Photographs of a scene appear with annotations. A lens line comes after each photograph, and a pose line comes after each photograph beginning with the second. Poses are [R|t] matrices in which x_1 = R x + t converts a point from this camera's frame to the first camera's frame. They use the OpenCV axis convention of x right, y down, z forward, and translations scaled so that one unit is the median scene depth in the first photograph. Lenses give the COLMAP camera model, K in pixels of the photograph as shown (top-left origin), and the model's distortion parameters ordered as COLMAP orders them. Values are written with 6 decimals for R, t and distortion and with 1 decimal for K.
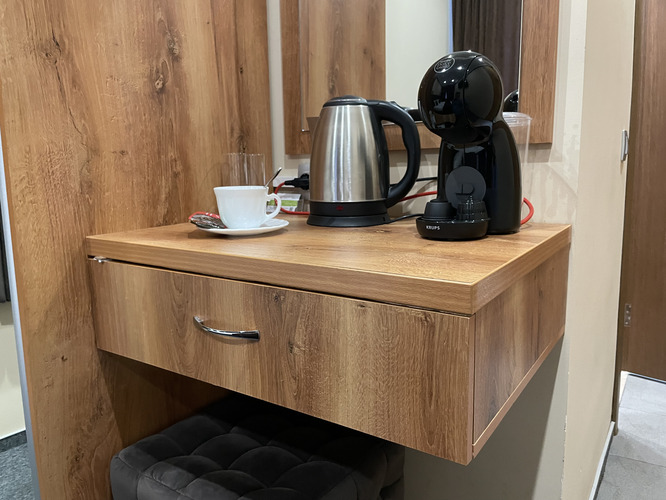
lens RADIAL K [[505.9, 0, 331.8], [0, 505.9, 250.2], [0, 0, 1]] dist [0.054810, -0.079740]
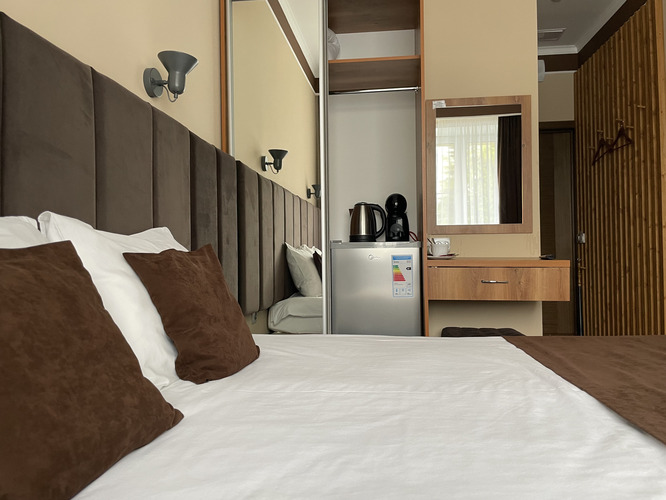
lens RADIAL K [[505.9, 0, 334.9], [0, 505.9, 249.2], [0, 0, 1]] dist [0.054810, -0.079740]
pose [[0.876970, 0.012973, 0.480371, -2.366565], [0.066683, 0.986679, -0.148383, 0.311883], [-0.475897, 0.162159, 0.864423, -1.279941]]
